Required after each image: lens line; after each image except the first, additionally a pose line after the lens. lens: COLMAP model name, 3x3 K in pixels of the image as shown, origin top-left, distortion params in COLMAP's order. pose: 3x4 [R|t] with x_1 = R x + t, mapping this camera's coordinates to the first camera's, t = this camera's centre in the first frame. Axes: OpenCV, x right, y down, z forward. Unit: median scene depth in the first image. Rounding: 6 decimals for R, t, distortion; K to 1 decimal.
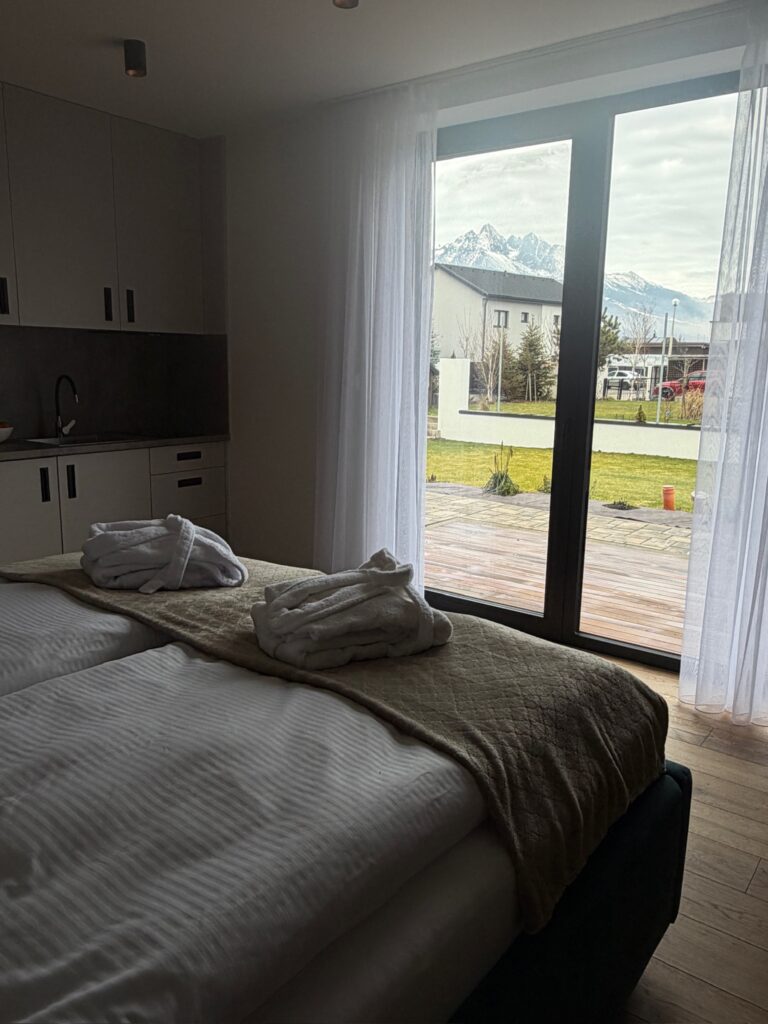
lens RADIAL K [[771.5, 0, 384.5], [0, 771.5, 511.7], [0, 0, 1]] dist [0.029781, -0.018164]
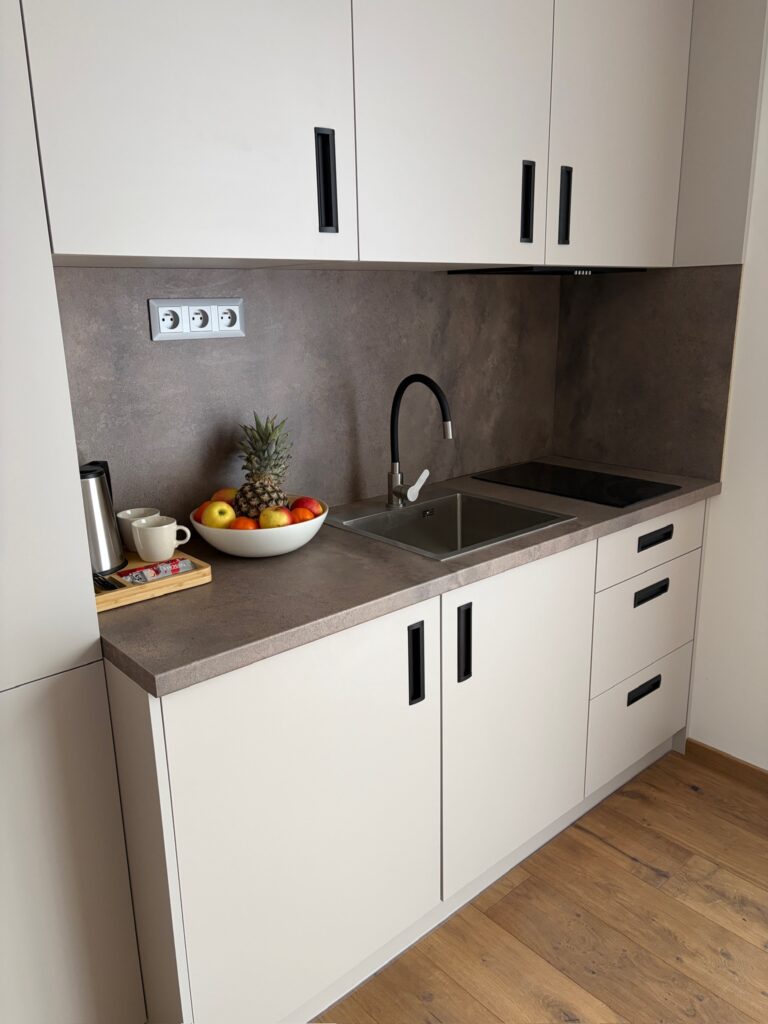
lens RADIAL K [[771.5, 0, 383.4], [0, 771.5, 517.4], [0, 0, 1]] dist [0.029781, -0.018164]
pose [[0.980970, 0.014710, -0.193603, -0.345387], [0.000222, 0.997040, 0.076883, -0.128825], [0.194161, -0.075463, 0.978063, 0.557986]]
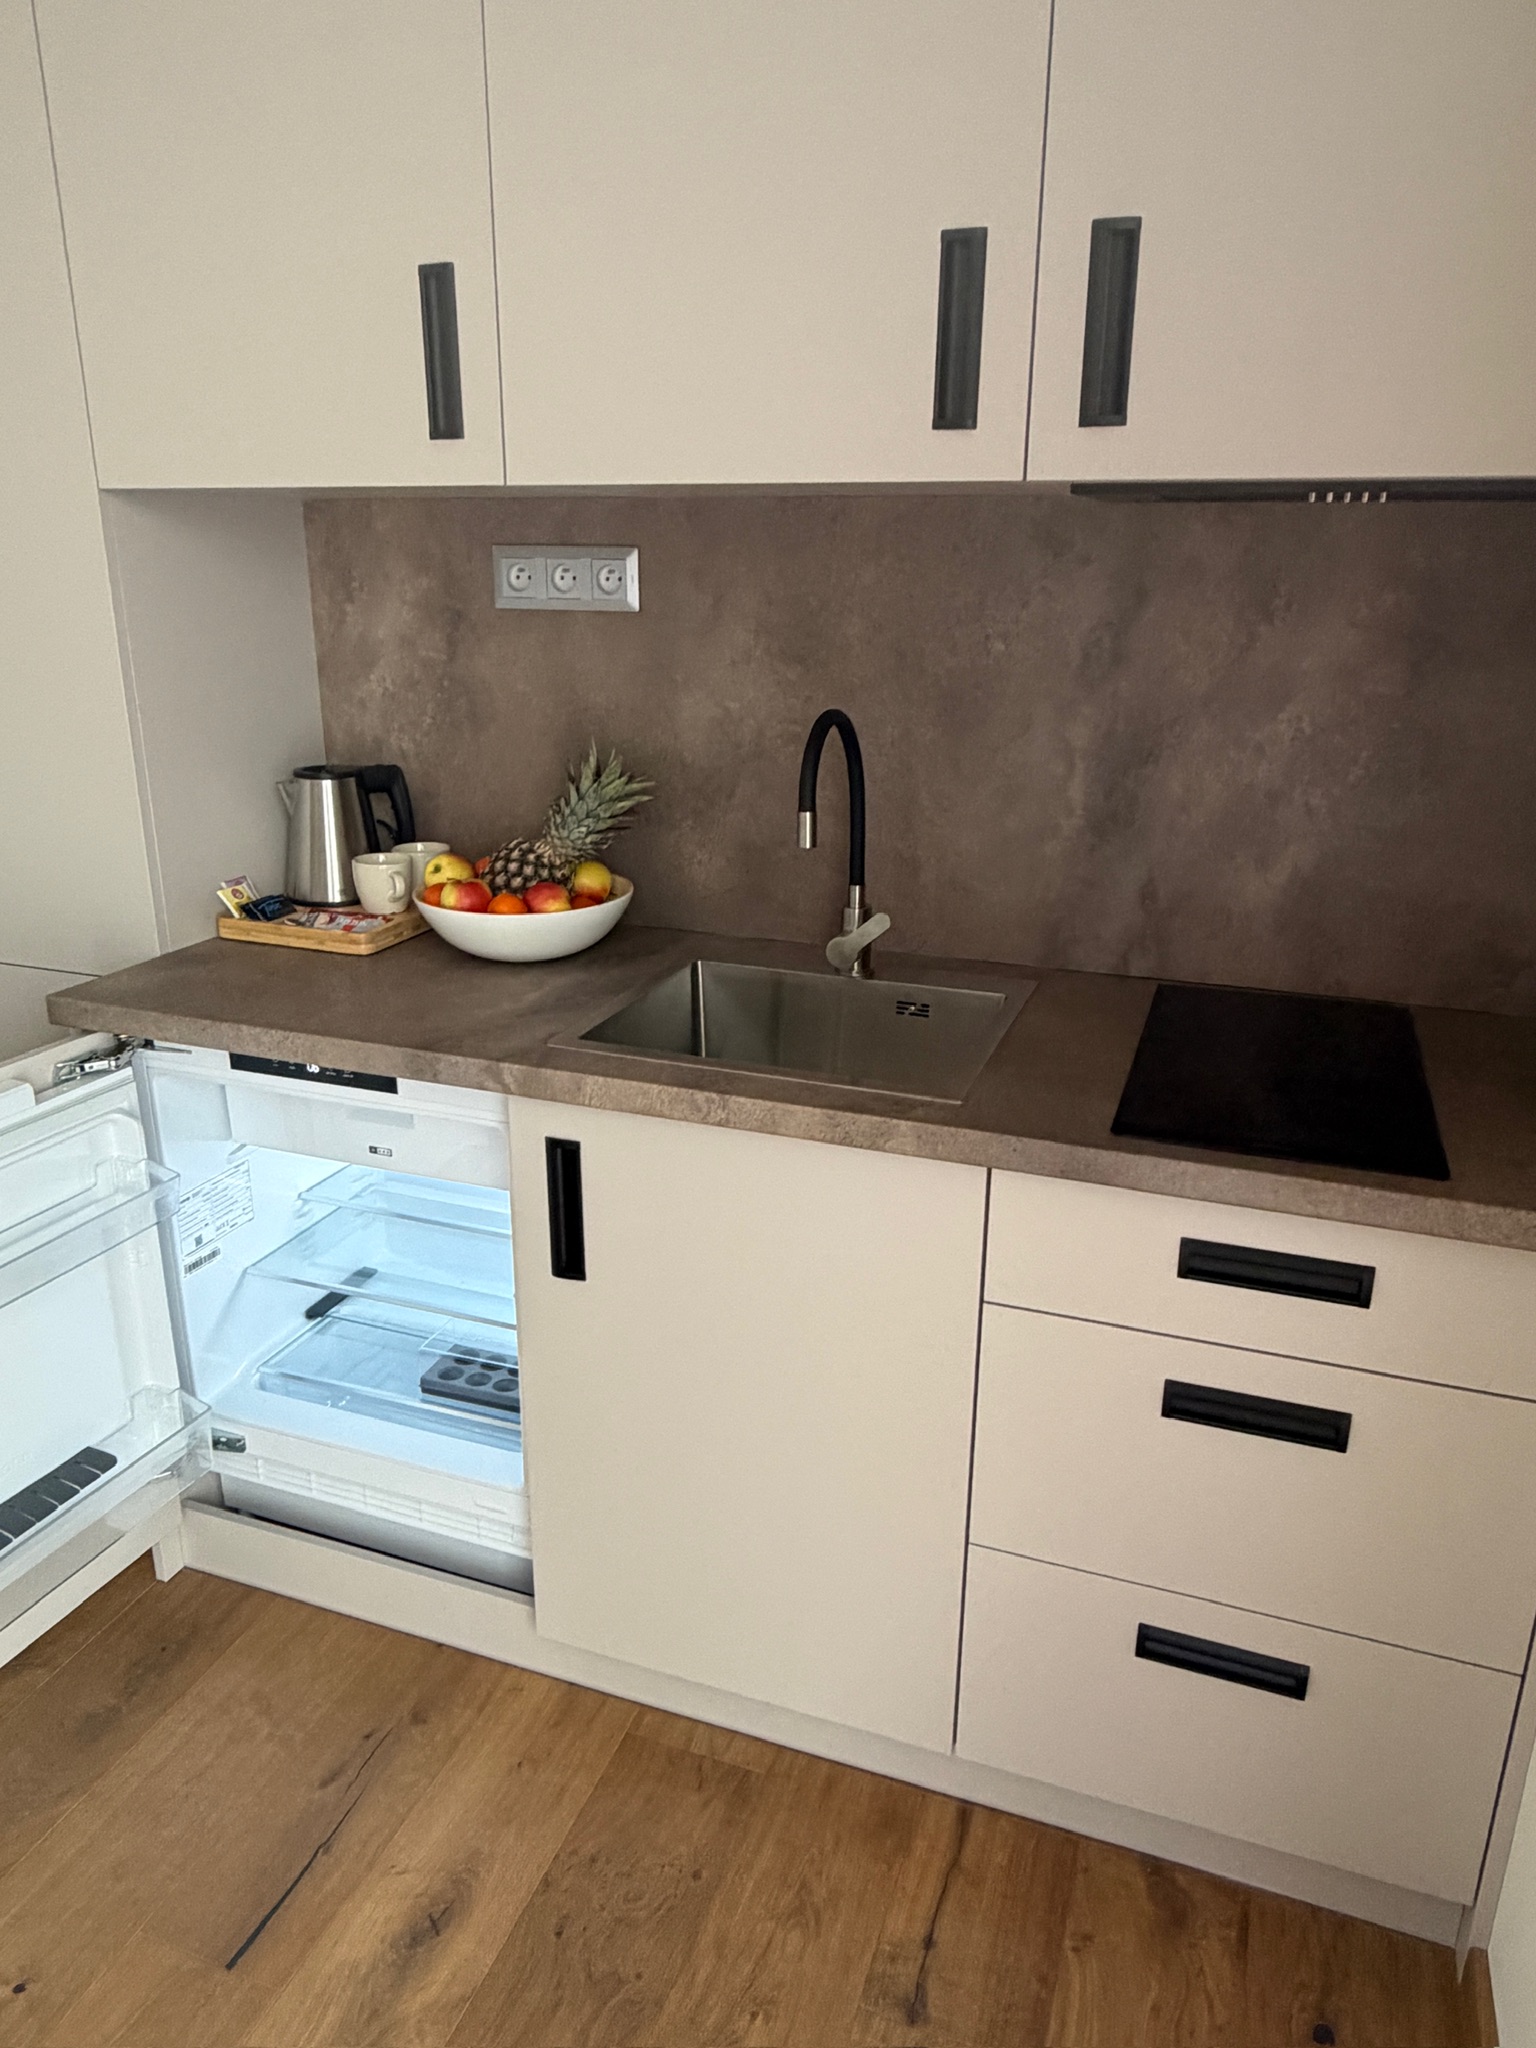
lens RADIAL K [[1401.9, 0, 772.2], [0, 1401.9, 1010.6], [0, 0, 1]] dist [-0.010492, 0.008271]
pose [[0.299743, 0.283412, -0.910951, -0.037684], [-0.187494, 0.953733, 0.235029, -0.185335], [0.935414, 0.100350, 0.339013, 0.858320]]
